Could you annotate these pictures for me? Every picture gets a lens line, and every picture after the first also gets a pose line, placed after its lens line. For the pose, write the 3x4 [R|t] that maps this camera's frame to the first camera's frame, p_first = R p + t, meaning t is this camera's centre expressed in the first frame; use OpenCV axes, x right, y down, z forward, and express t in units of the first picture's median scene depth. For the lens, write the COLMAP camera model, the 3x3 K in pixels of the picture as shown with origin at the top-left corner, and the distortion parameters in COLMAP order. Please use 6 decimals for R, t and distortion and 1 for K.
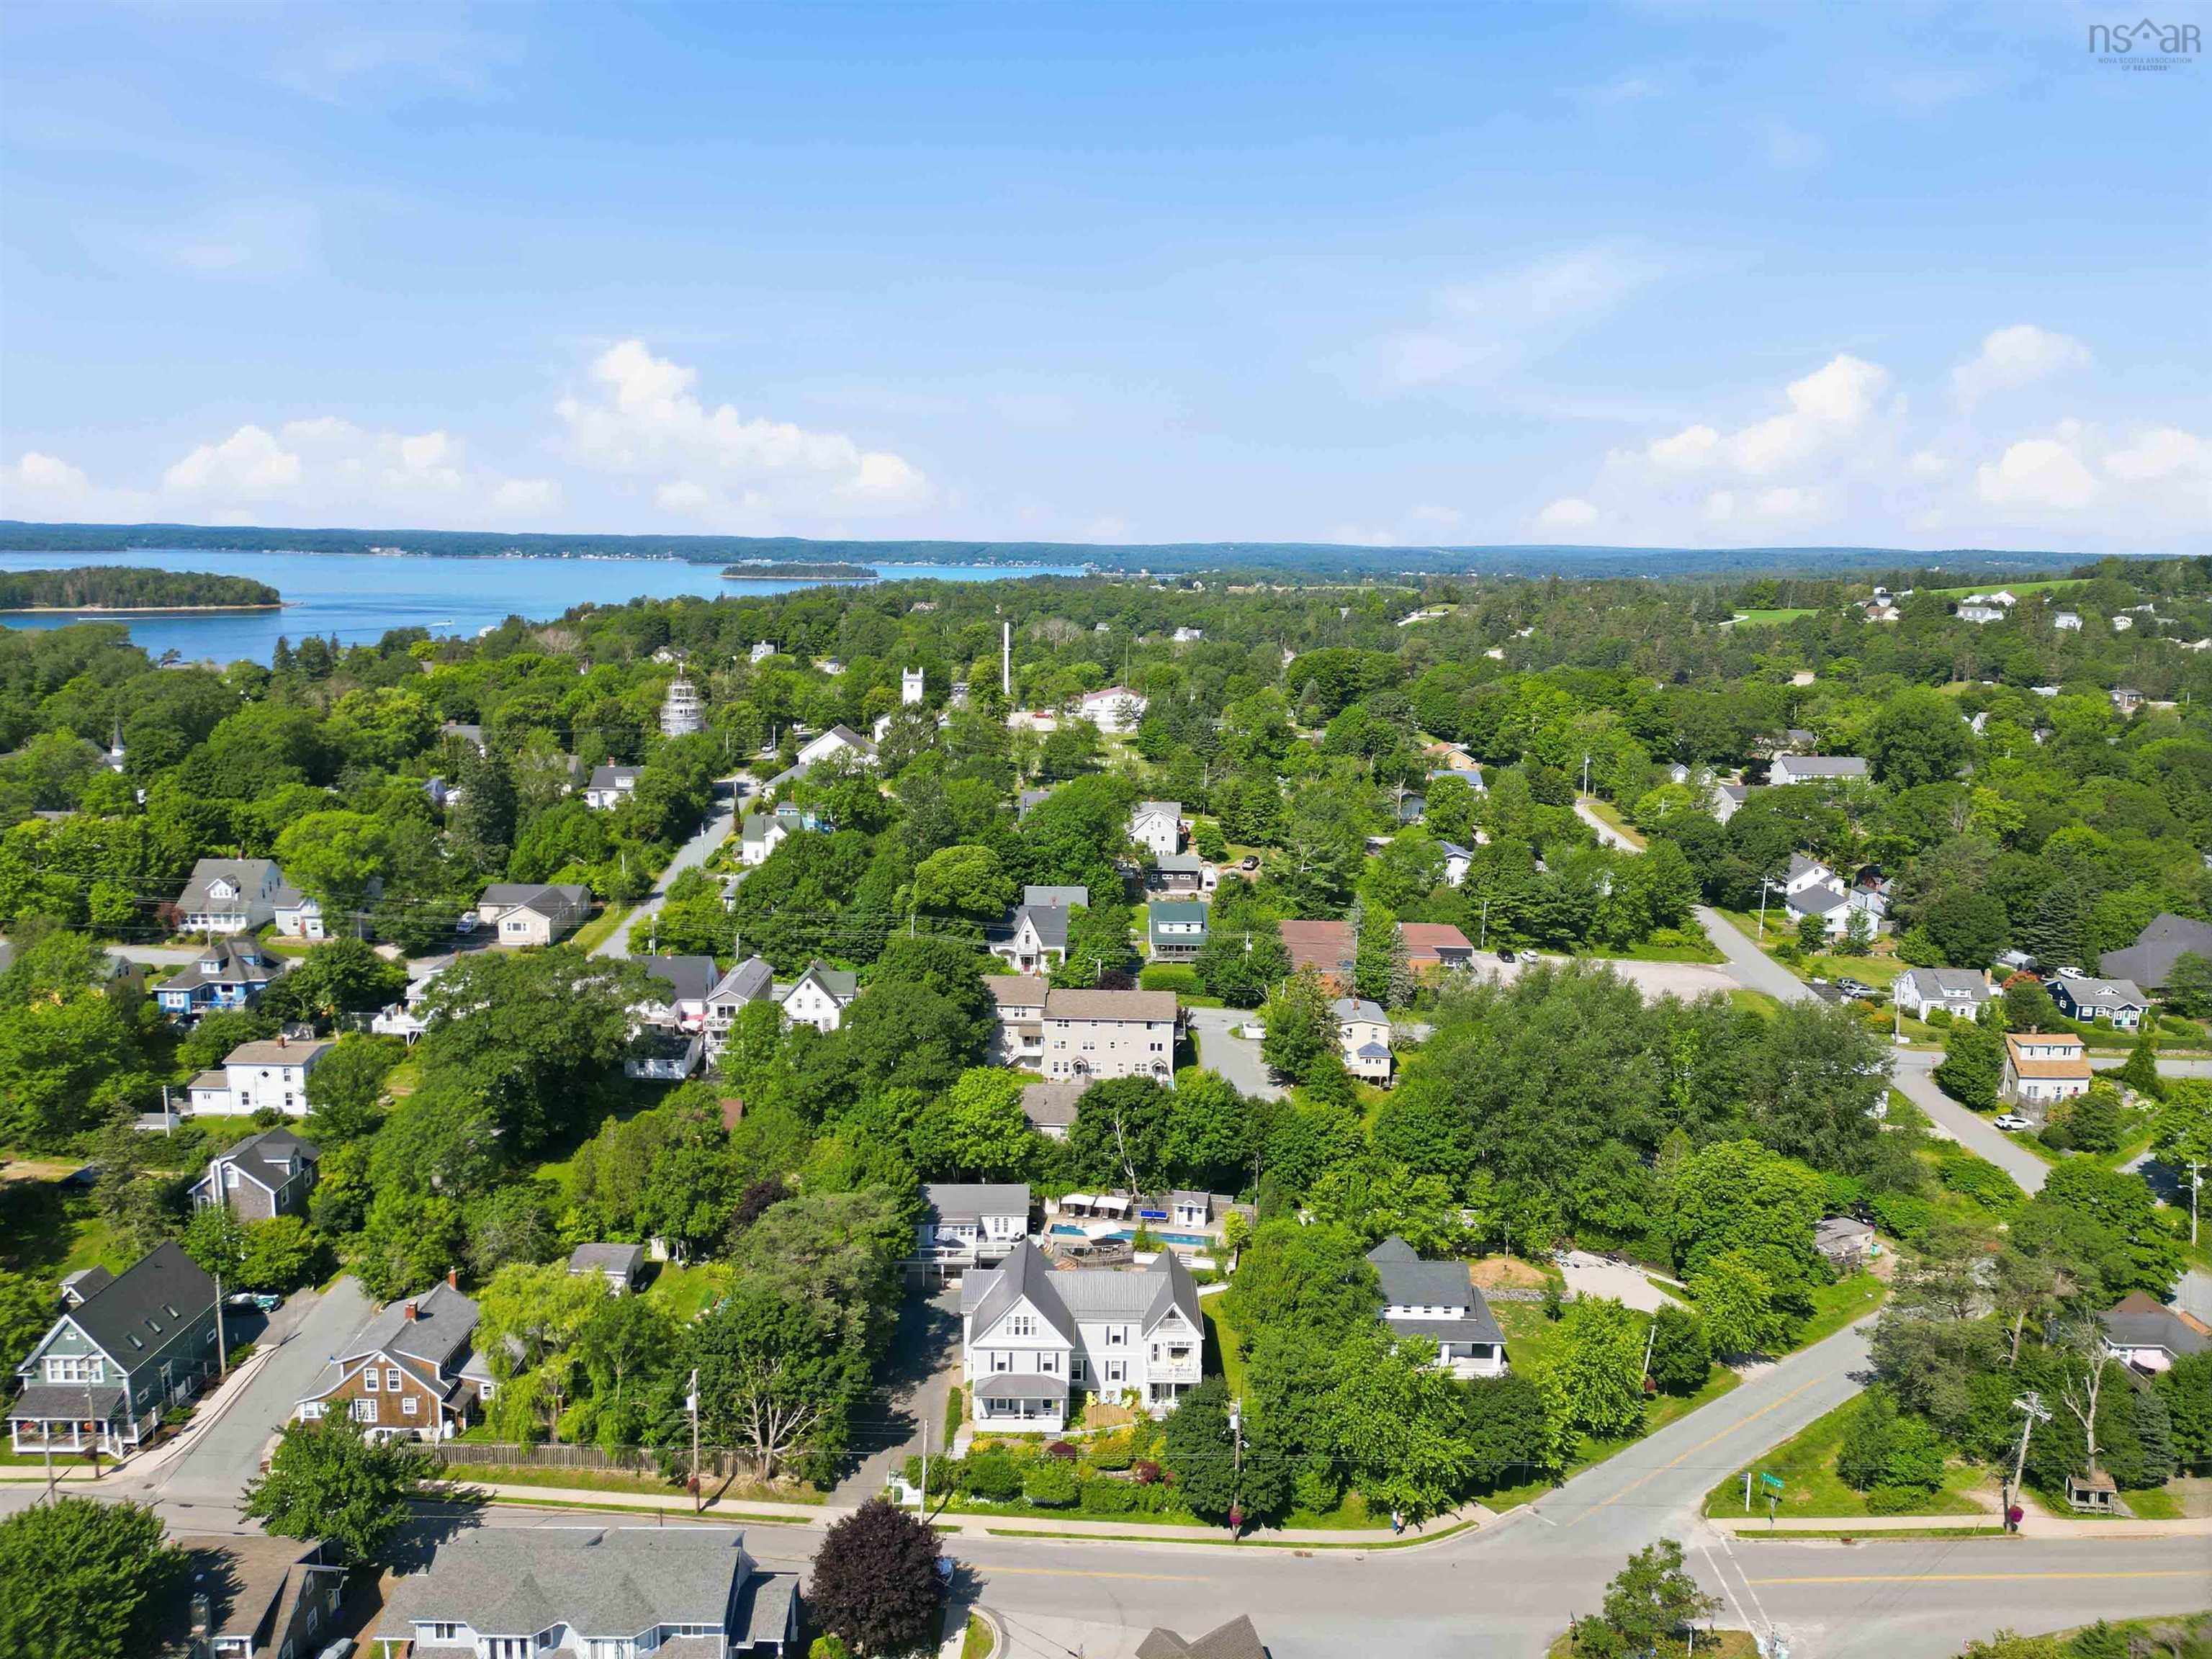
lens RADIAL K [[1545.2, 0, 1095.2], [0, 1545.2, 821.3], [0, 0, 1]] dist [0.074049, -0.068064]
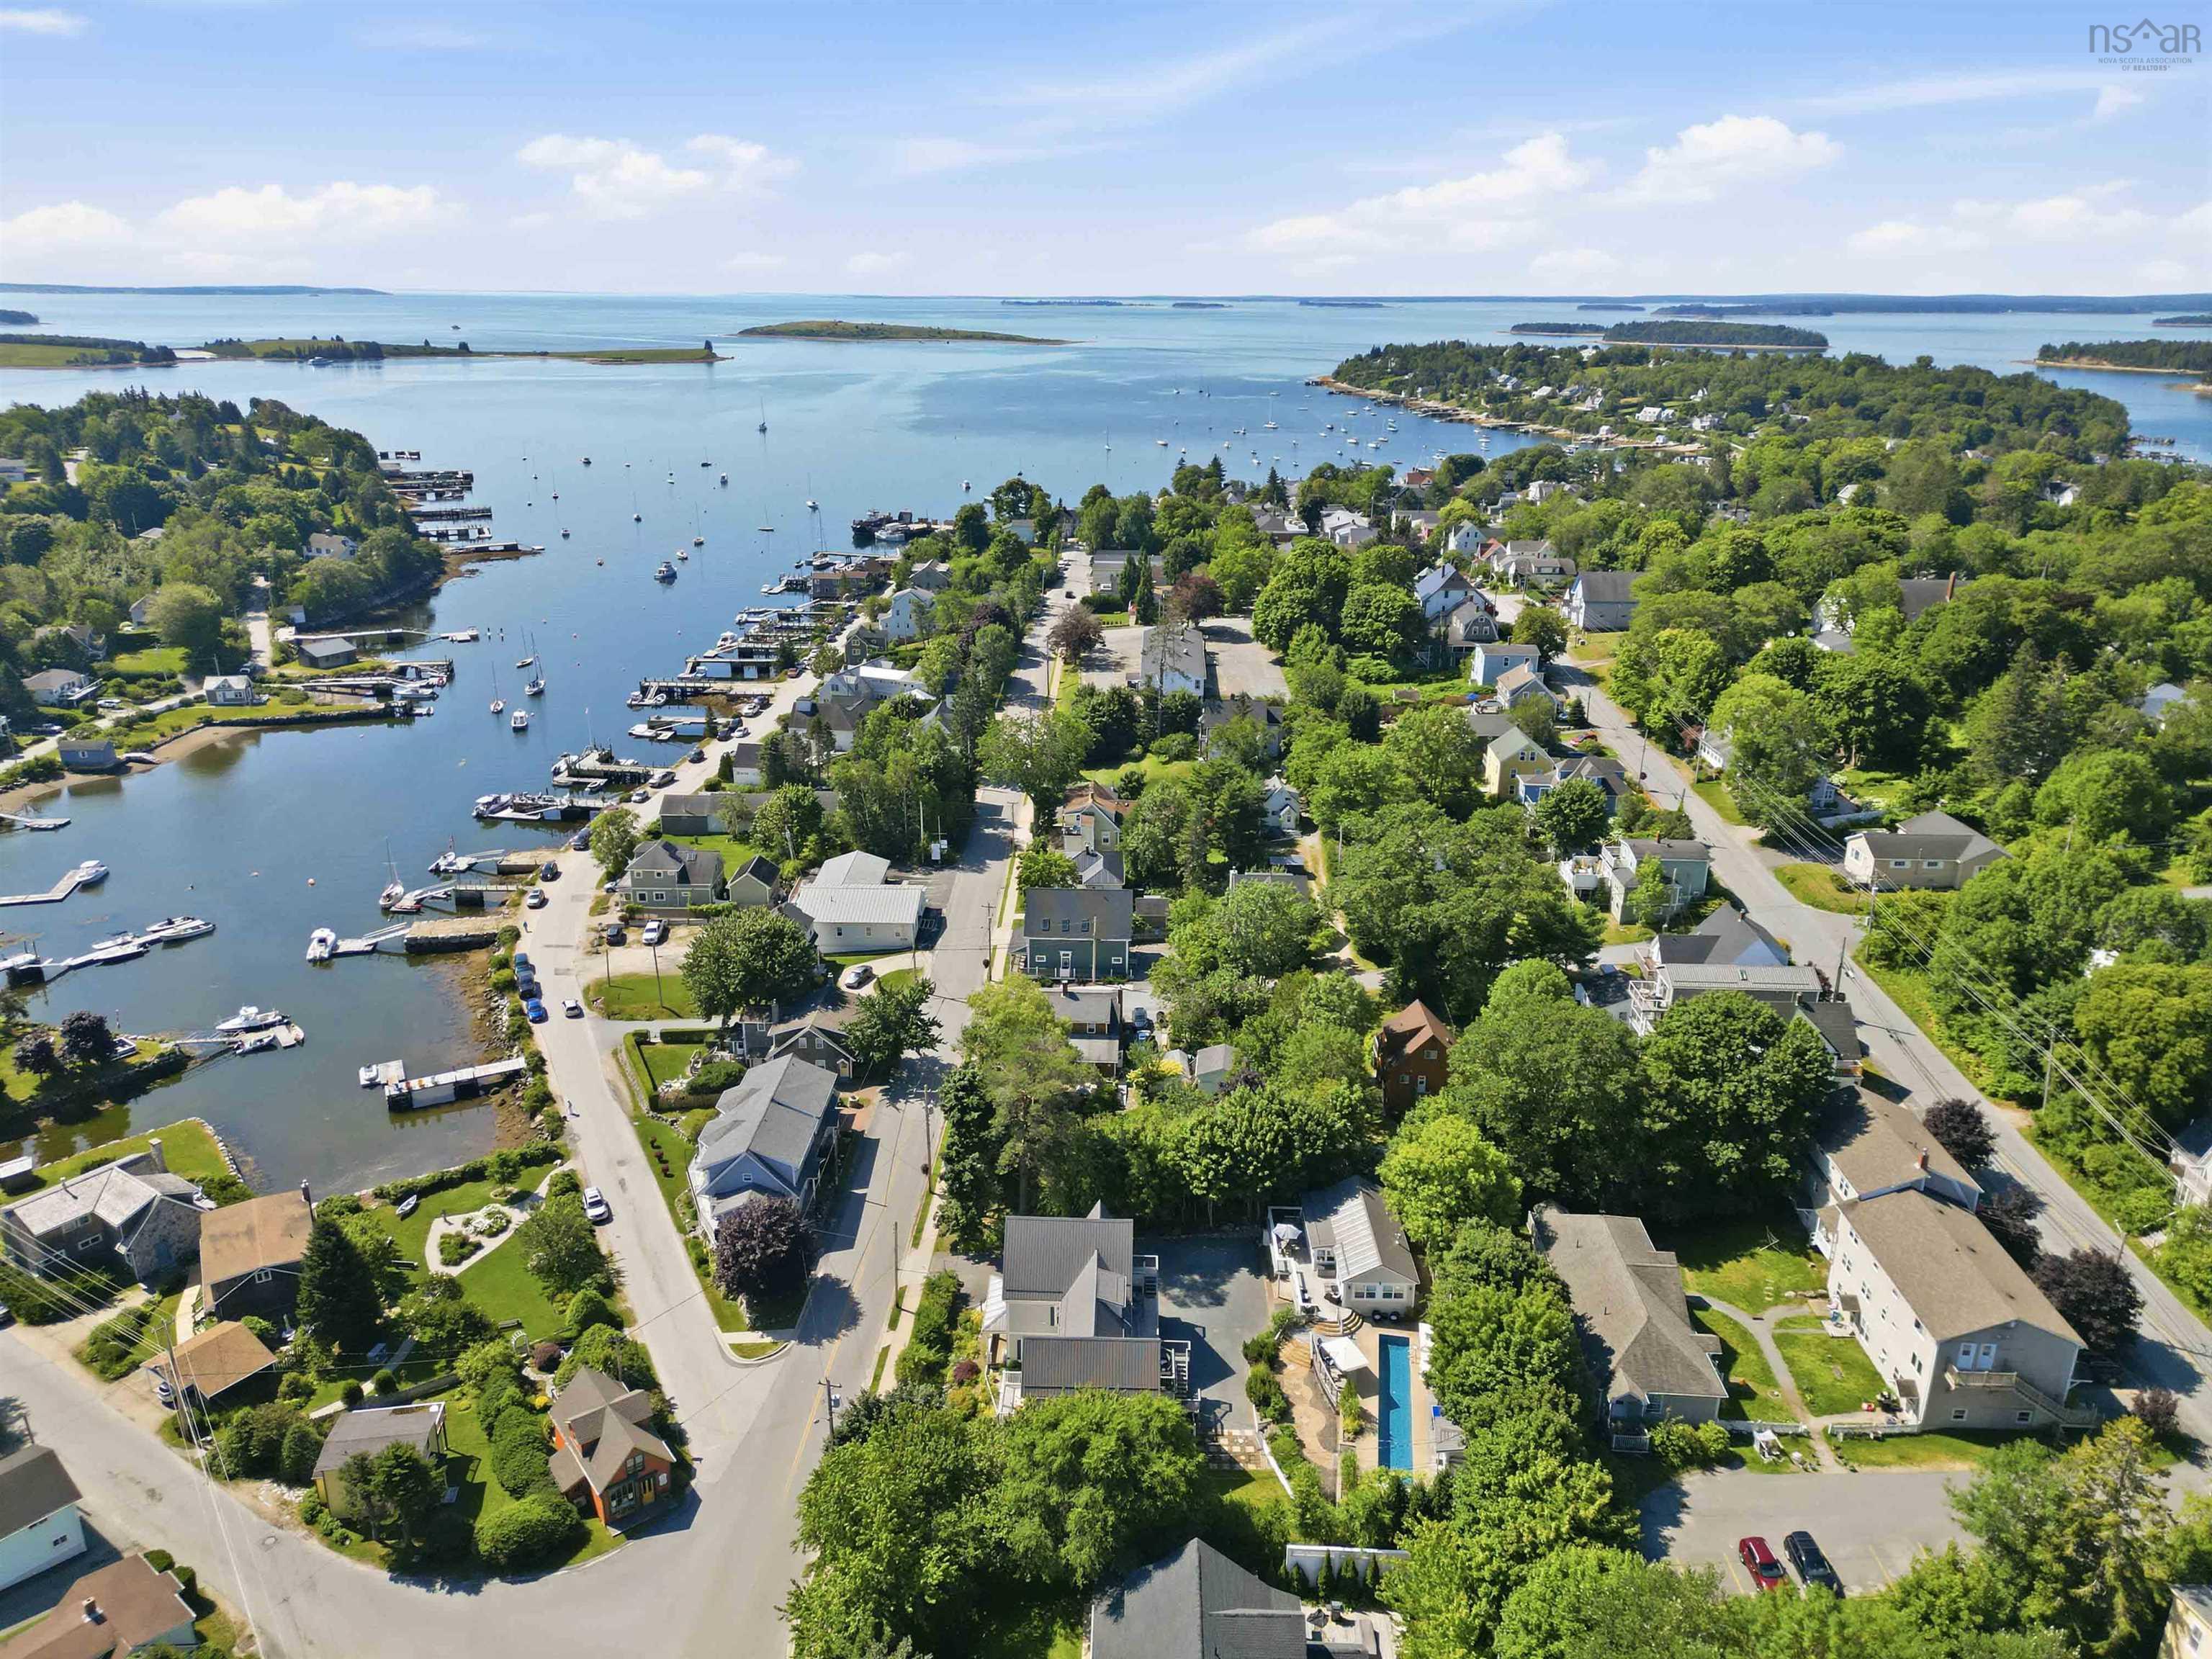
lens RADIAL K [[1545.2, 0, 1096.9], [0, 1545.2, 825.6], [0, 0, 1]] dist [0.074049, -0.068064]
pose [[-0.030714, 0.310196, -0.950176, 0.646290], [-0.182750, 0.932858, 0.310449, -0.196253], [0.982680, 0.183180, 0.028037, 0.783698]]
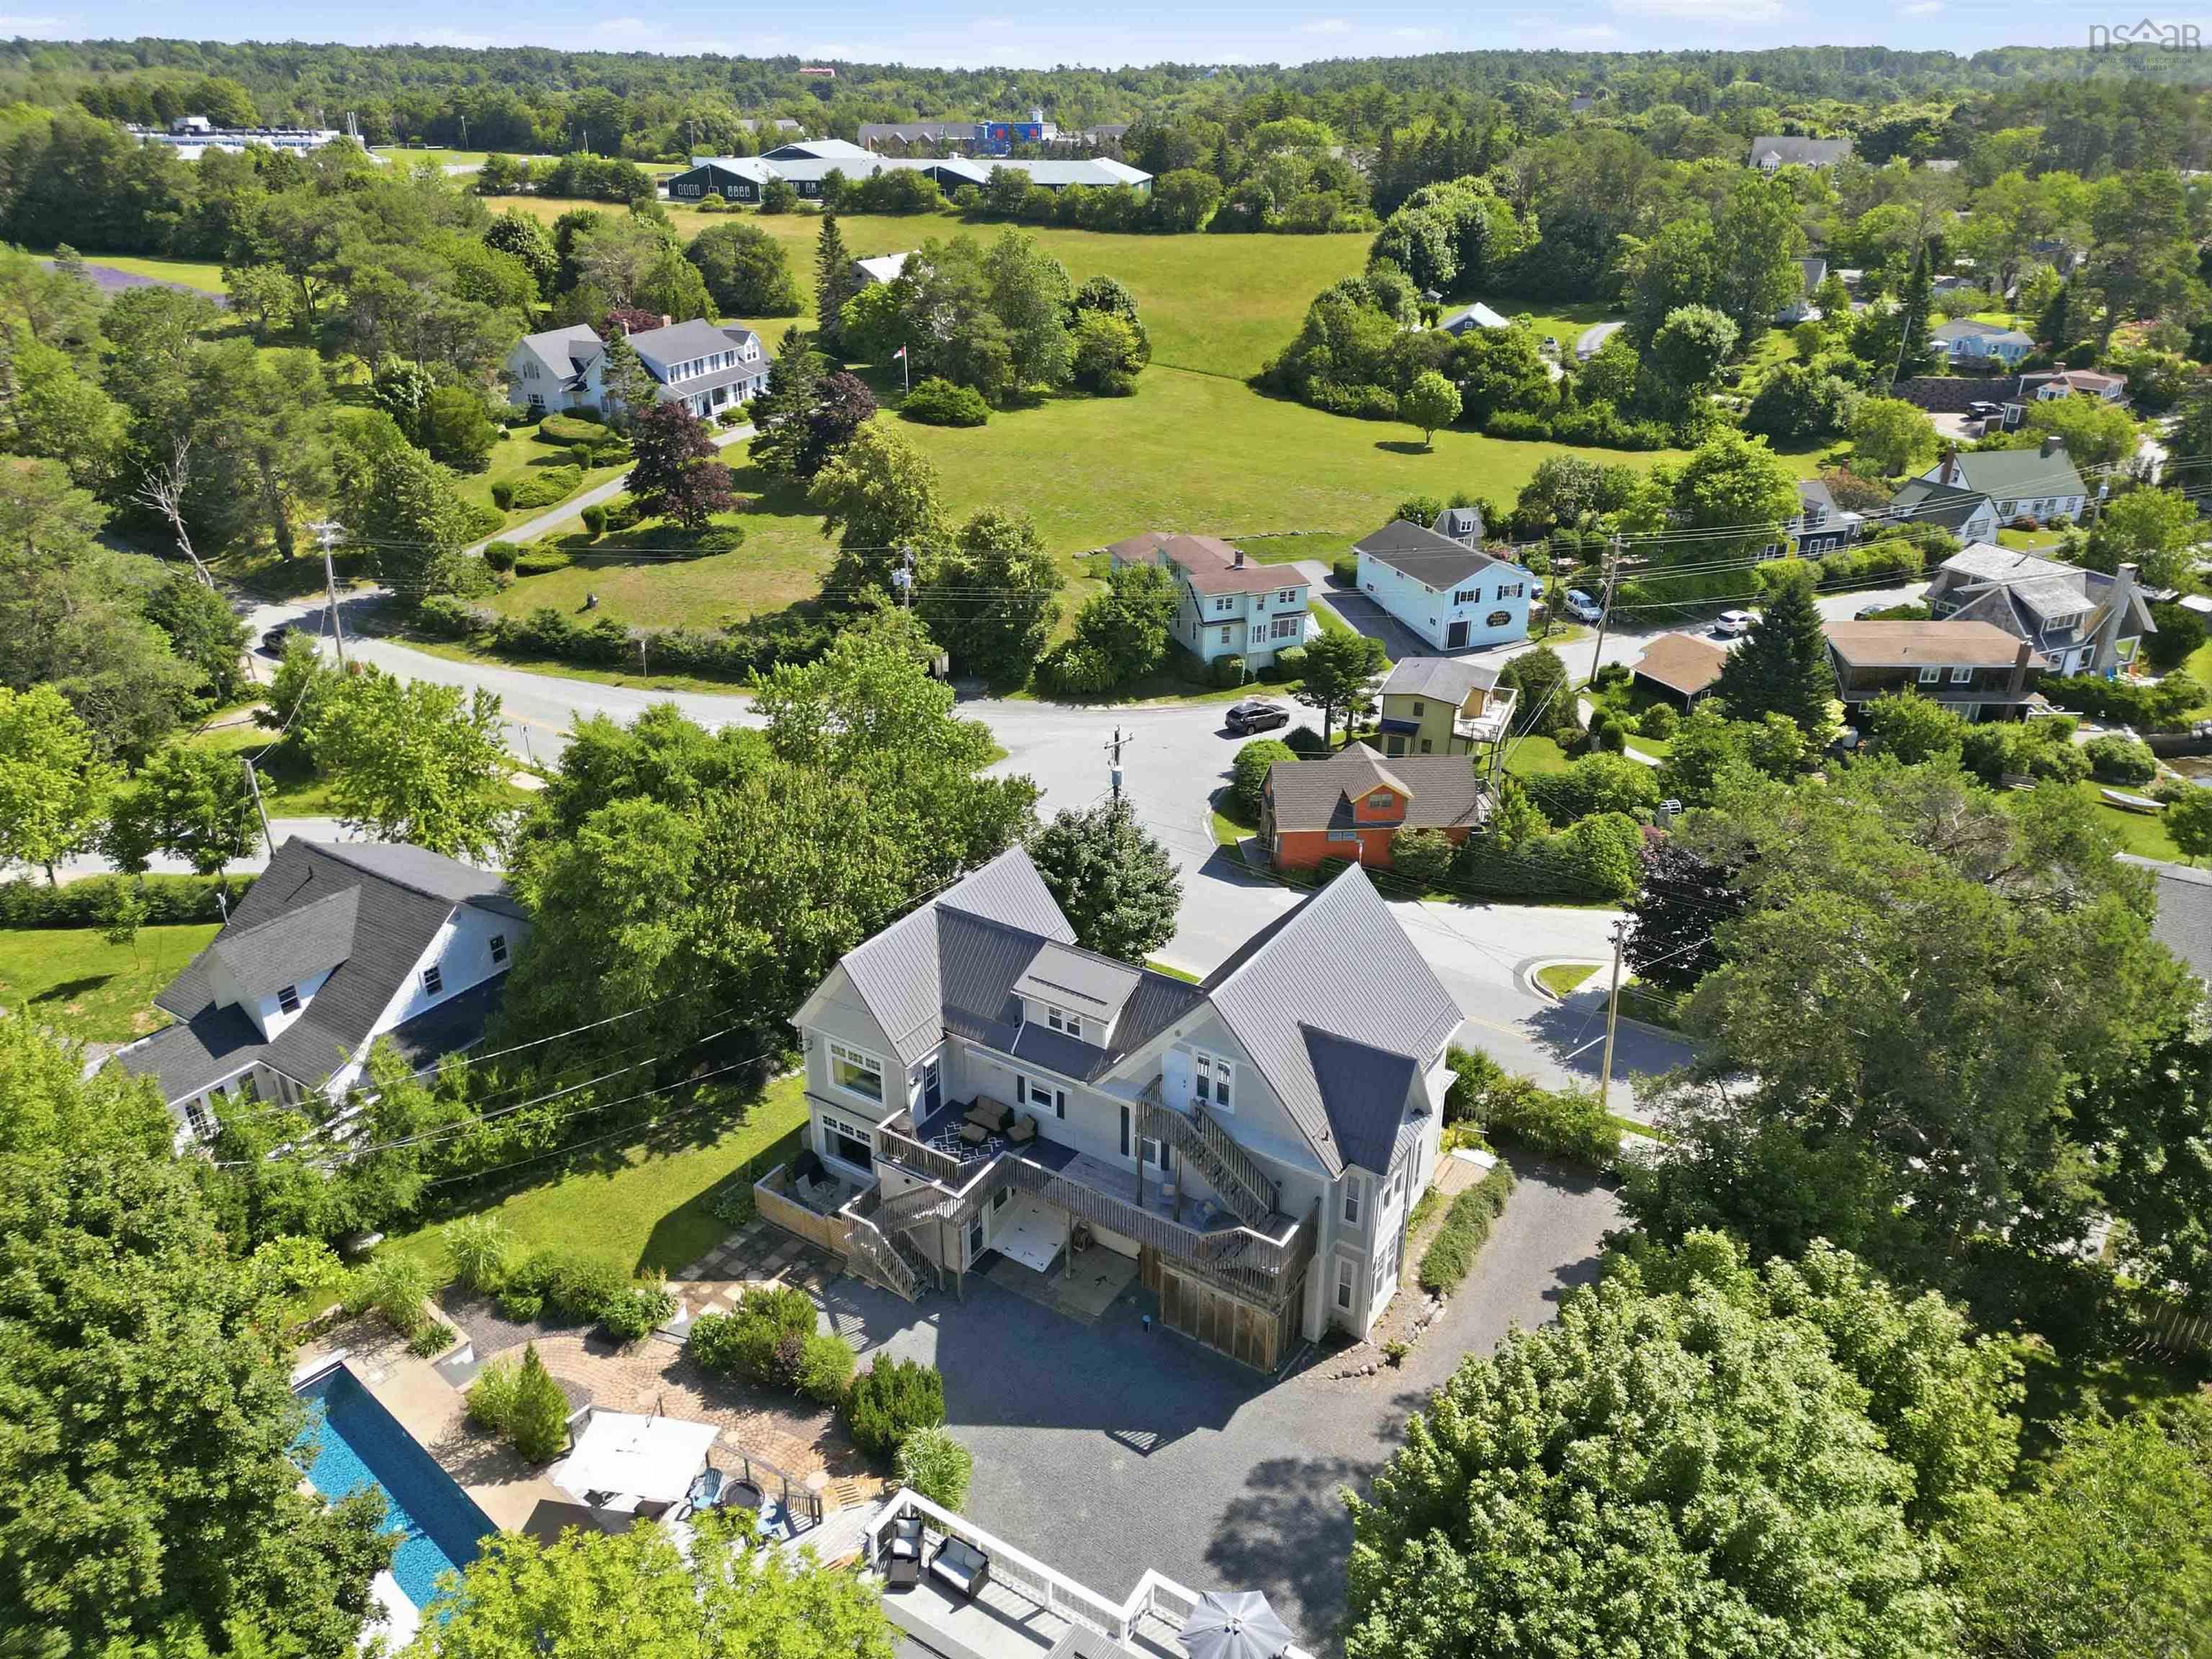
lens RADIAL K [[1545.2, 0, 1098.1], [0, 1545.2, 823.4], [0, 0, 1]] dist [0.074049, -0.068064]
pose [[-0.836492, -0.250622, 0.487308, -0.150832], [0.082078, 0.821948, 0.563618, 0.042408], [-0.541797, 0.511459, -0.666983, 1.043604]]
